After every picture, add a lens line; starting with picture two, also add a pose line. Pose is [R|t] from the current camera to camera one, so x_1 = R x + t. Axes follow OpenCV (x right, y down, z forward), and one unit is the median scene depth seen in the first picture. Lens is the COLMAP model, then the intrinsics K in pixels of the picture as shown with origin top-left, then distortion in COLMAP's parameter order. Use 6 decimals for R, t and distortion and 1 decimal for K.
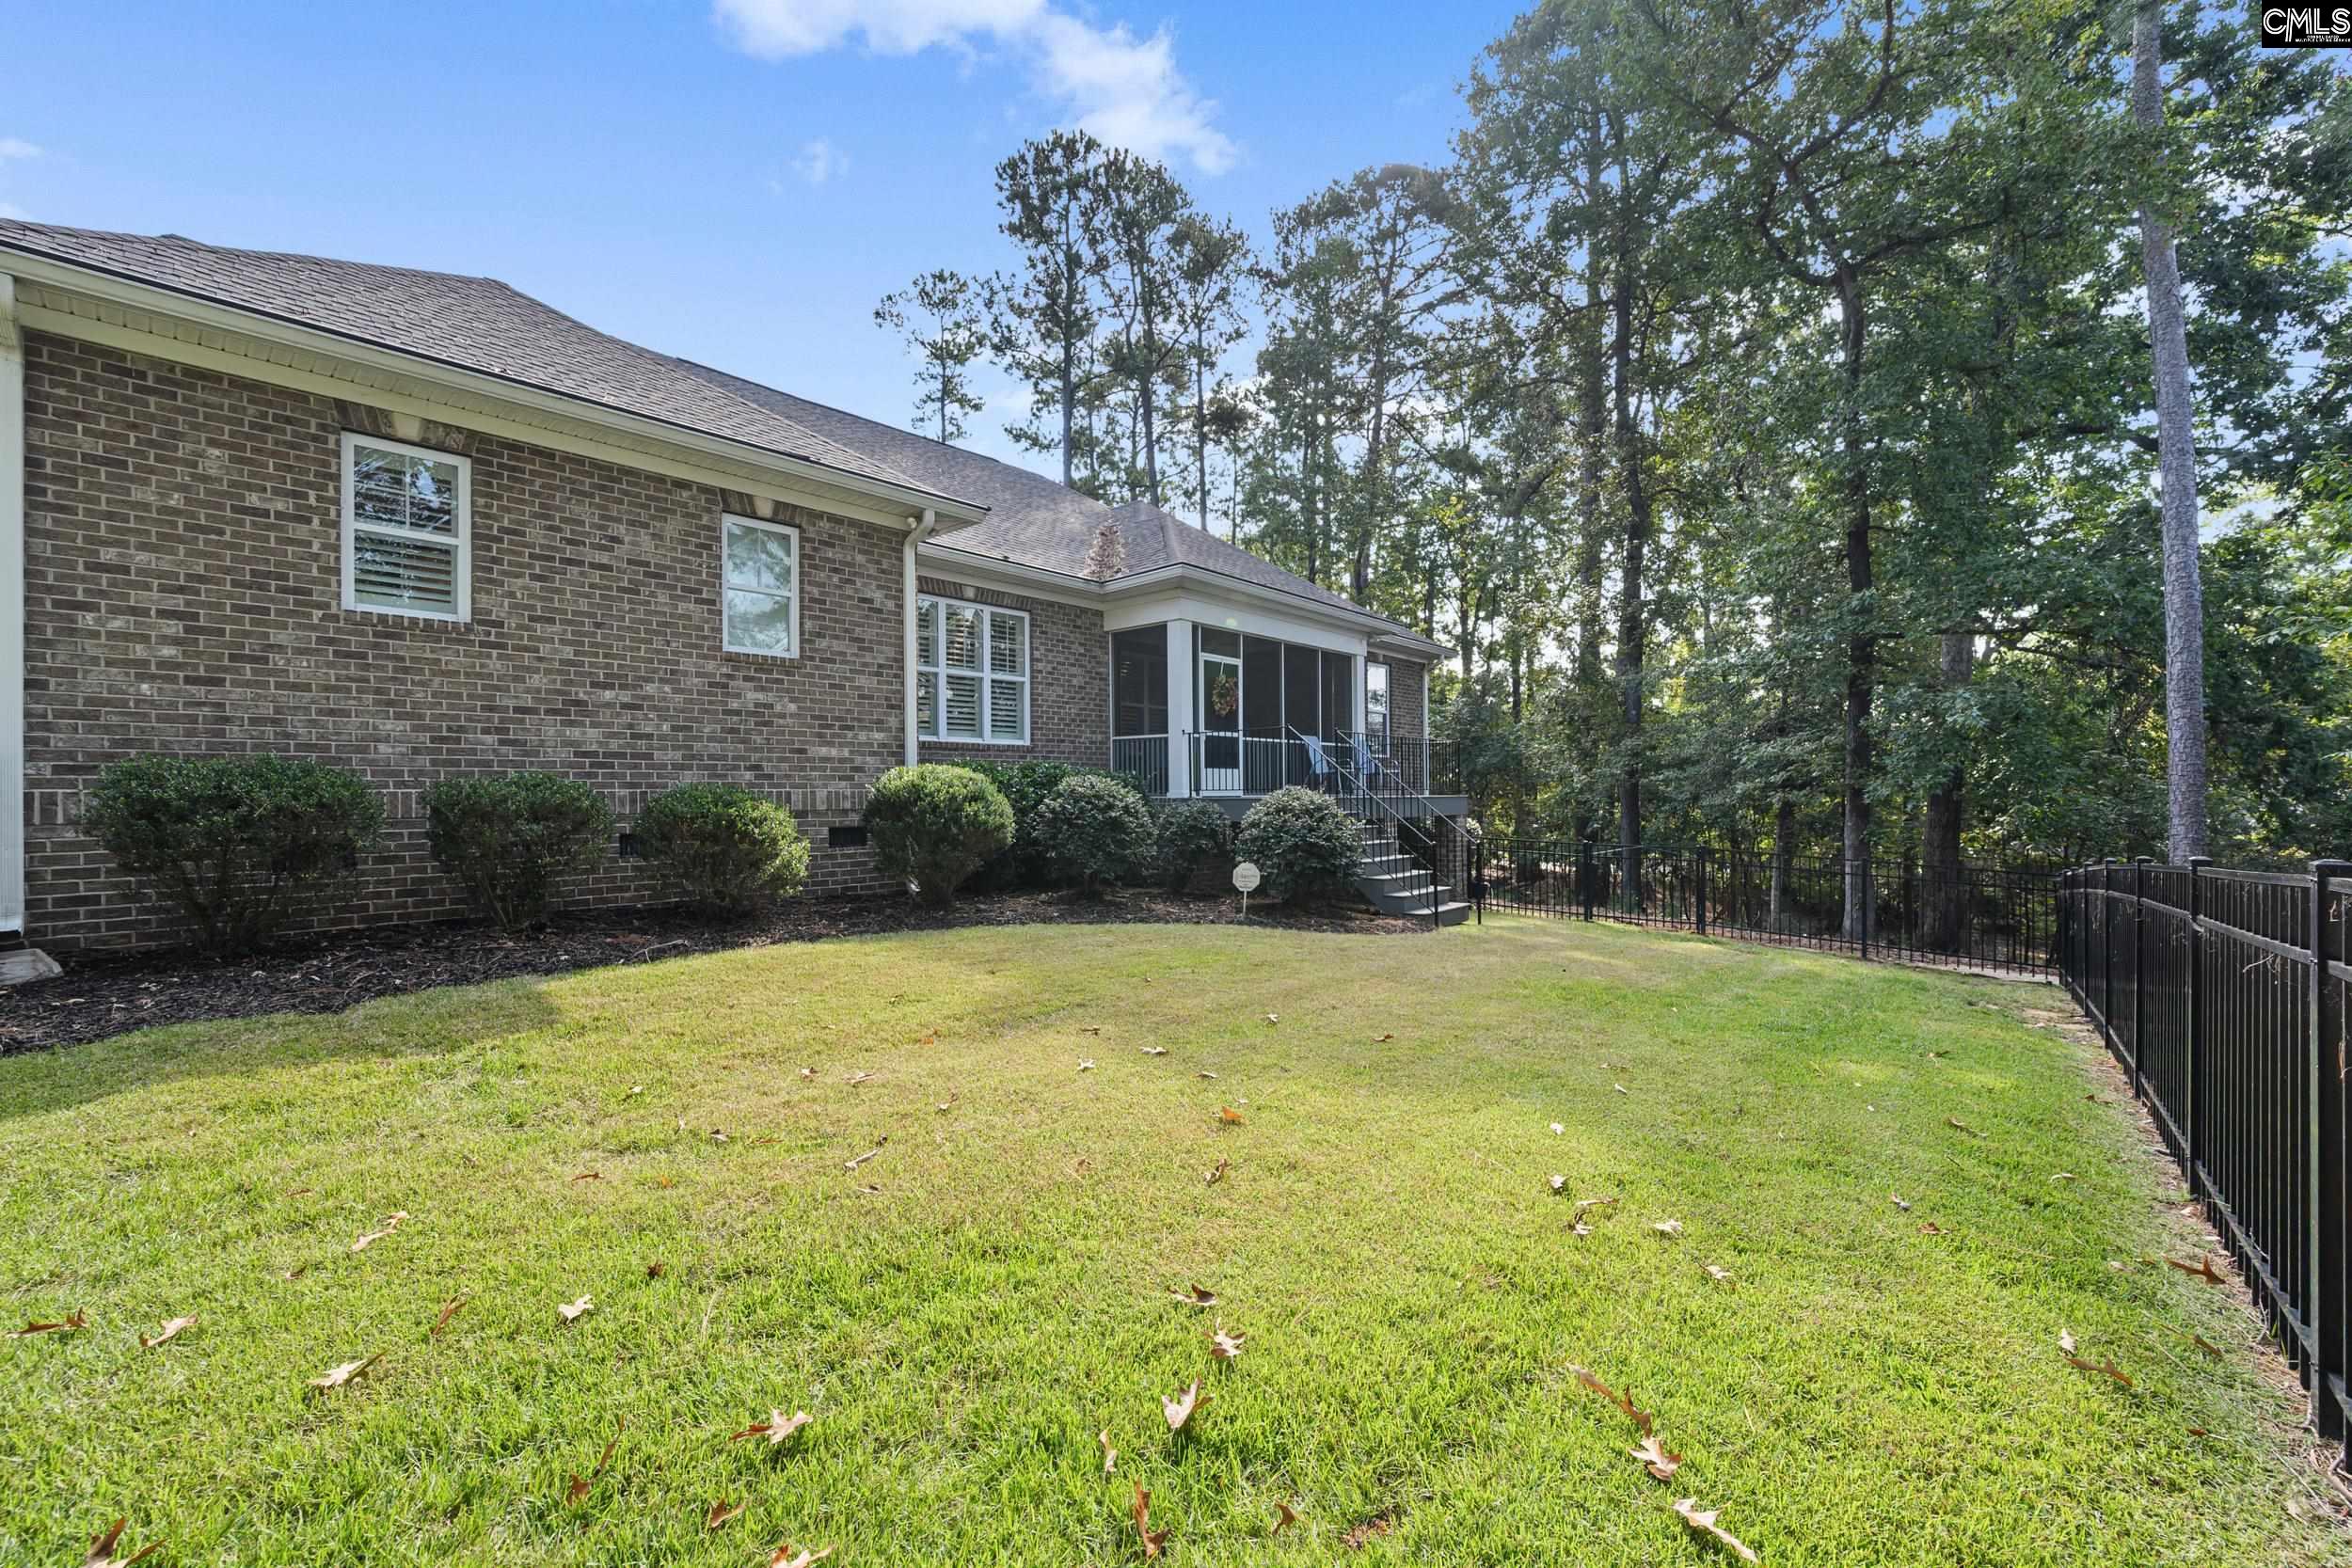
lens RADIAL K [[935.7, 0, 1187.9], [0, 935.7, 786.7], [0, 0, 1]] dist [-0.009874, -0.000026]
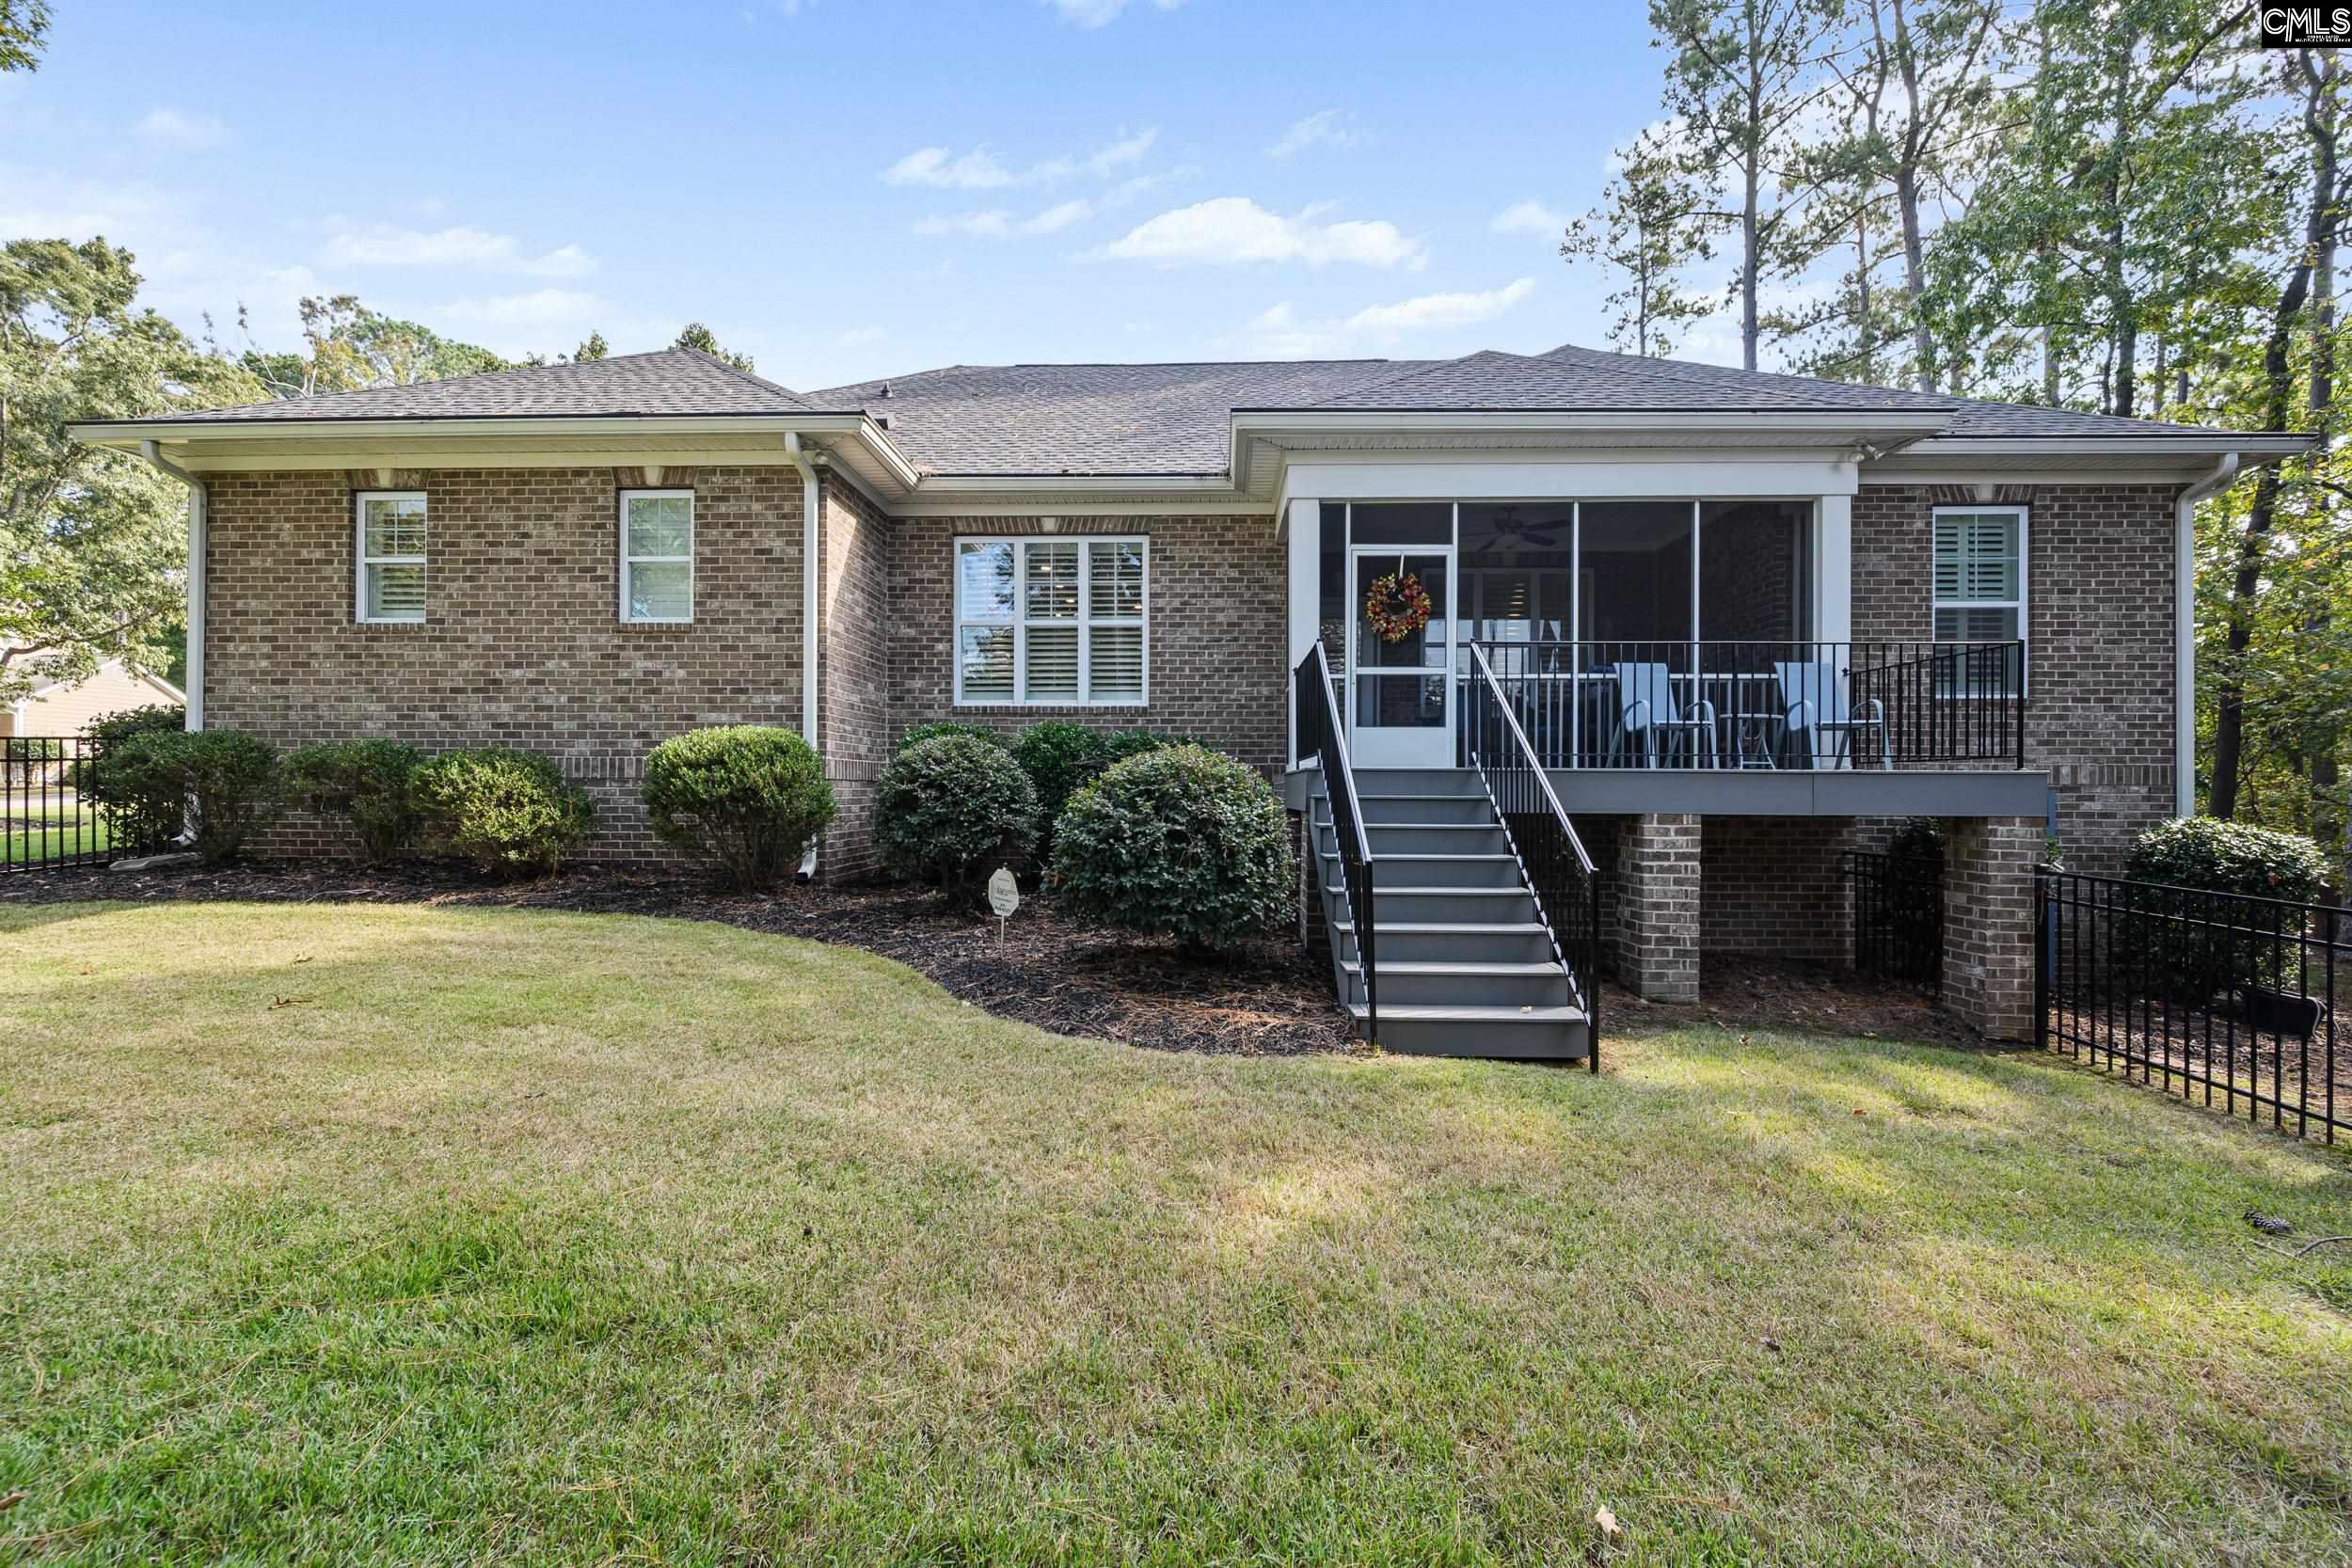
lens RADIAL K [[935.7, 0, 1176.4], [0, 935.7, 781.2], [0, 0, 1]] dist [-0.009874, -0.000026]
pose [[0.638098, 0.002767, -0.769950, 0.733327], [-0.002589, 0.999996, 0.001448, 0.028586], [0.769951, 0.001069, 0.638103, 0.857347]]
